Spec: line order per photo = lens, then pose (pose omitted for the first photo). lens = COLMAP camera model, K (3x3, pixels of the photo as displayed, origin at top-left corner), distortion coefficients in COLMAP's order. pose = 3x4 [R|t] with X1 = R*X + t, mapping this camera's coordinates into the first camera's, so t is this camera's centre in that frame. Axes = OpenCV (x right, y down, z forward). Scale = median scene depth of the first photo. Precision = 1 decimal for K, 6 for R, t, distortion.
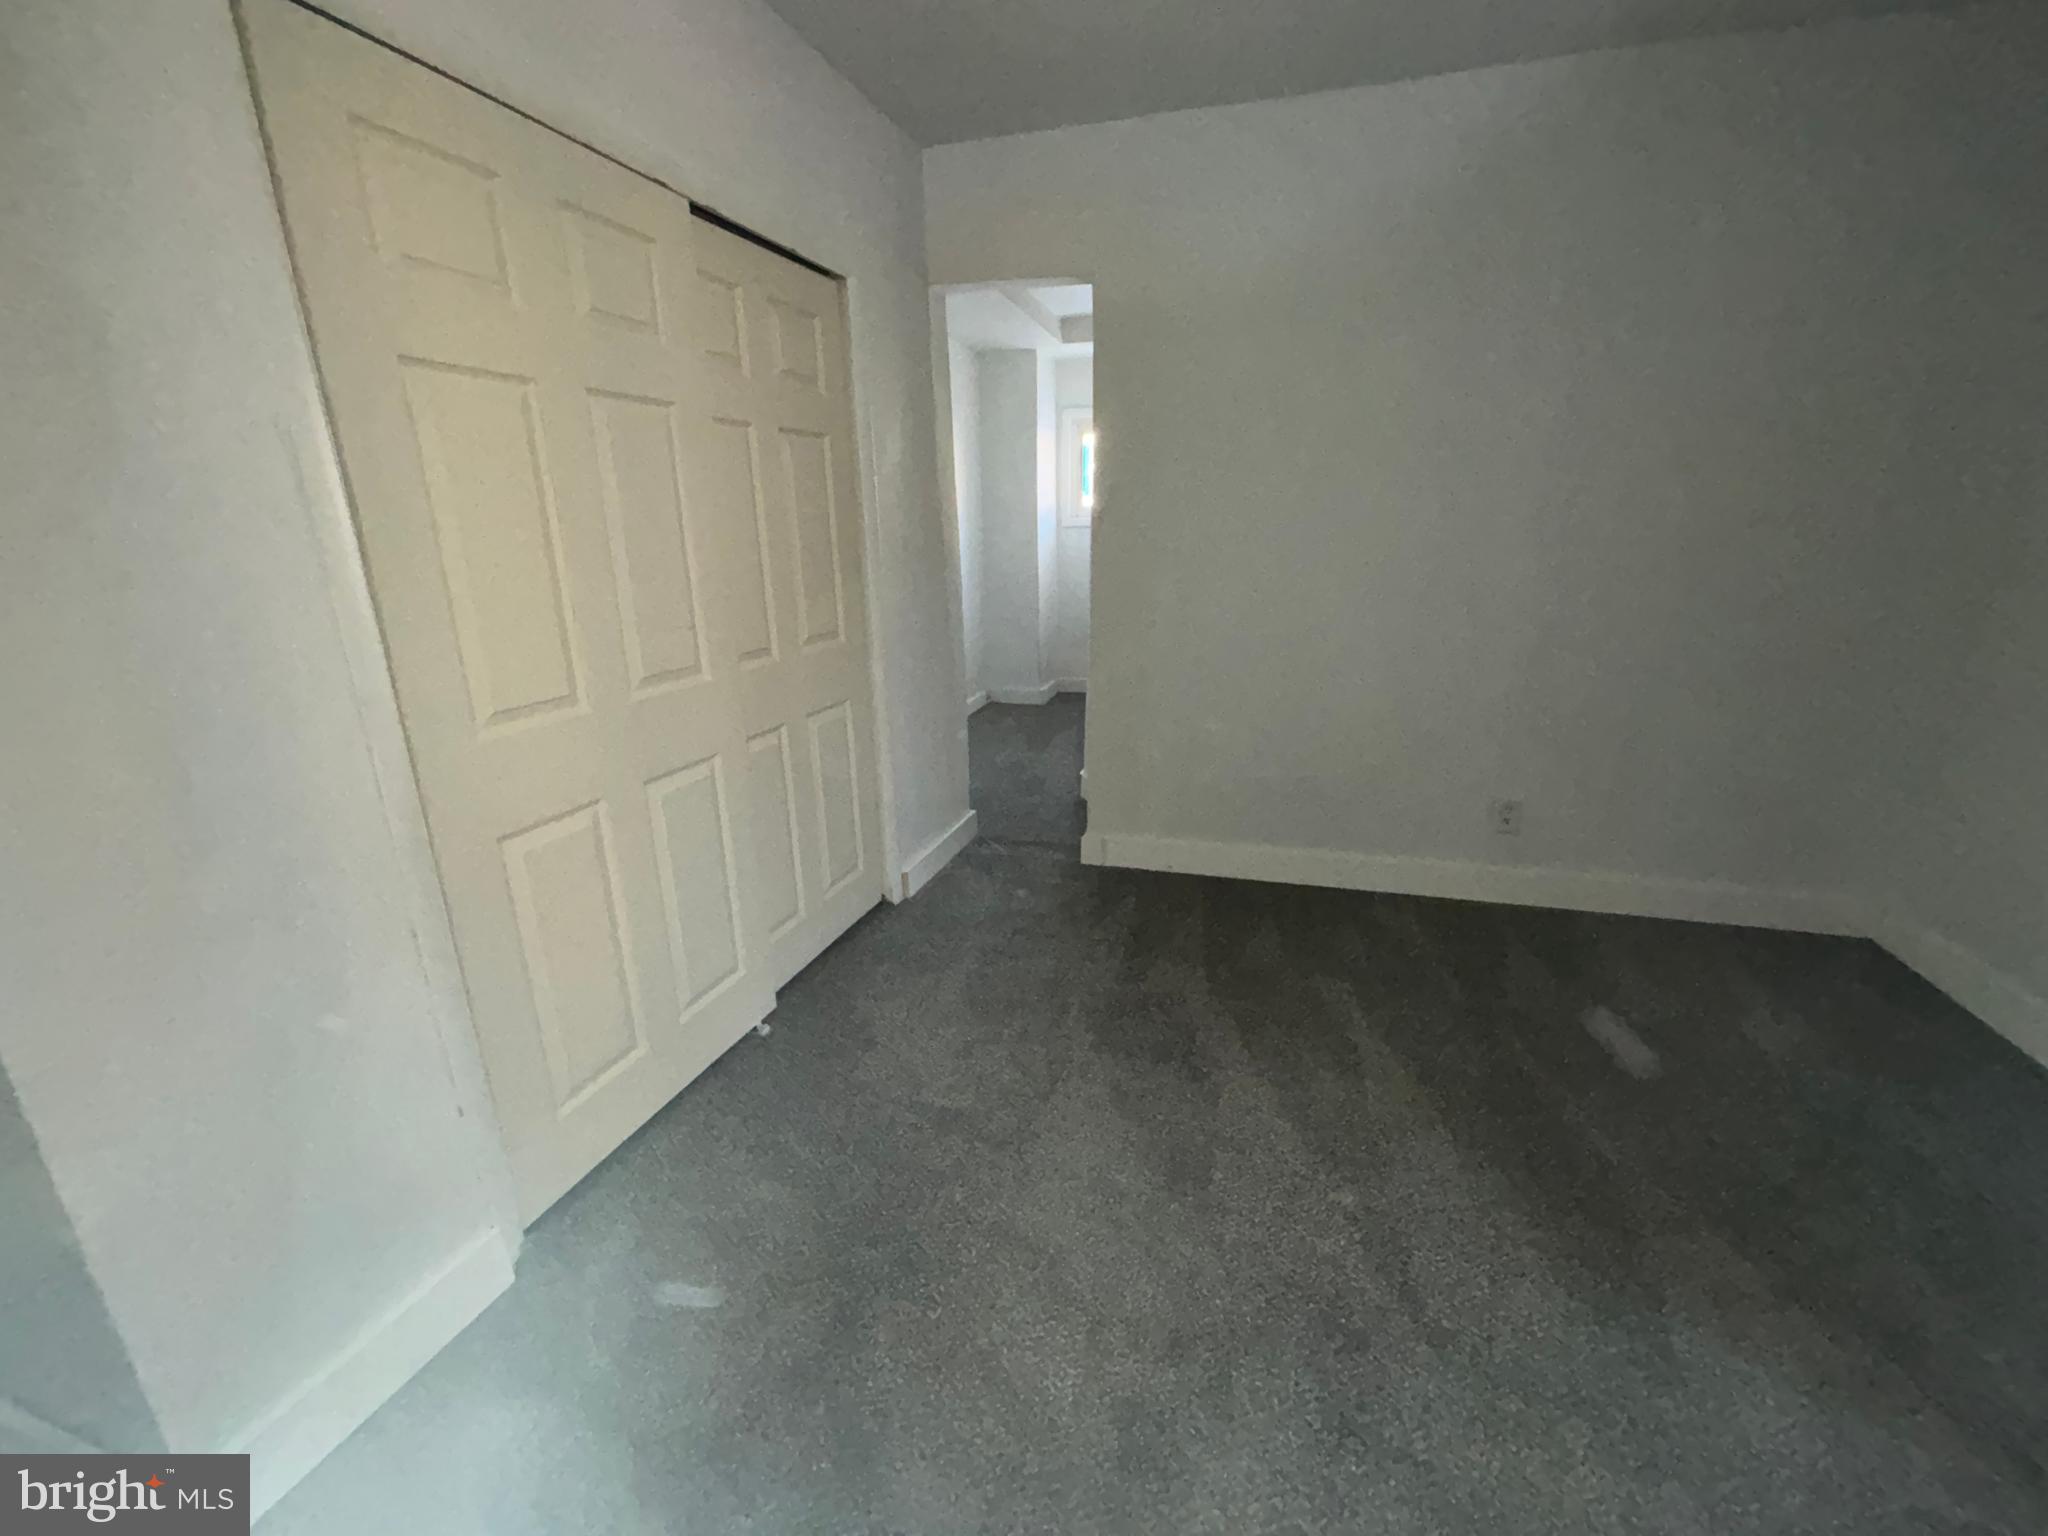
lens RADIAL K [[816.0, 0, 1023.0], [0, 816.0, 760.3], [0, 0, 1]] dist [-0.001474, -0.000101]
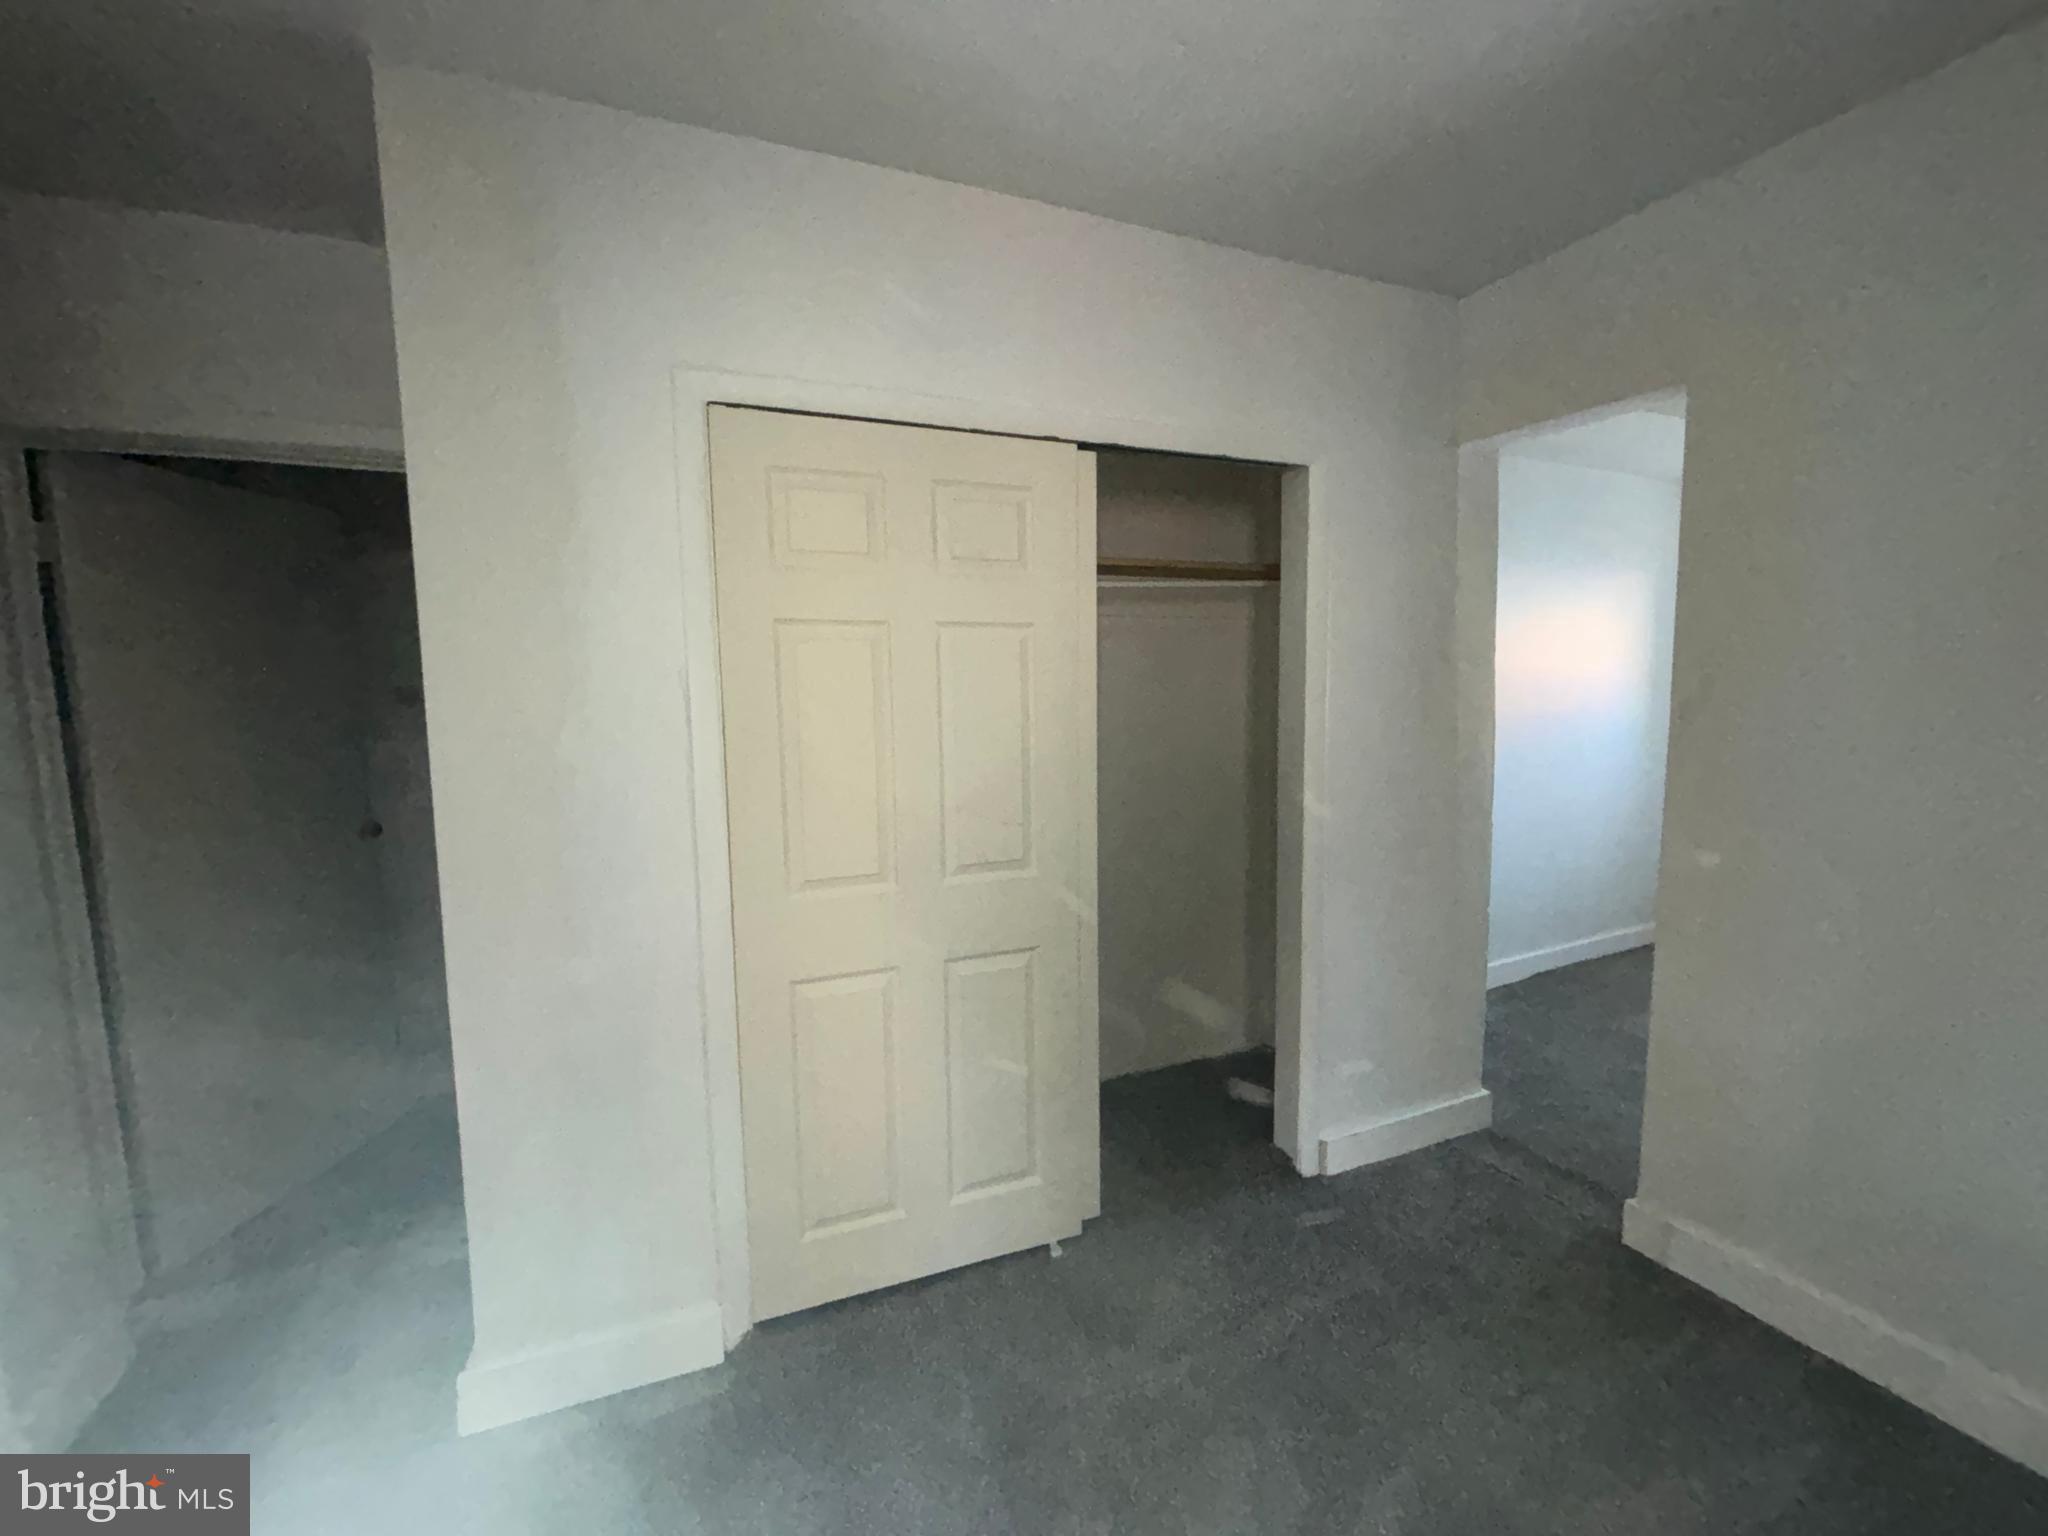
lens RADIAL K [[816.0, 0, 1023.0], [0, 816.0, 760.3], [0, 0, 1]] dist [-0.001474, -0.000101]
pose [[0.662152, 0.077749, -0.745325, 0.264262], [-0.210742, 0.973783, -0.085645, -0.109712], [0.719126, 0.213781, 0.661177, 0.206021]]
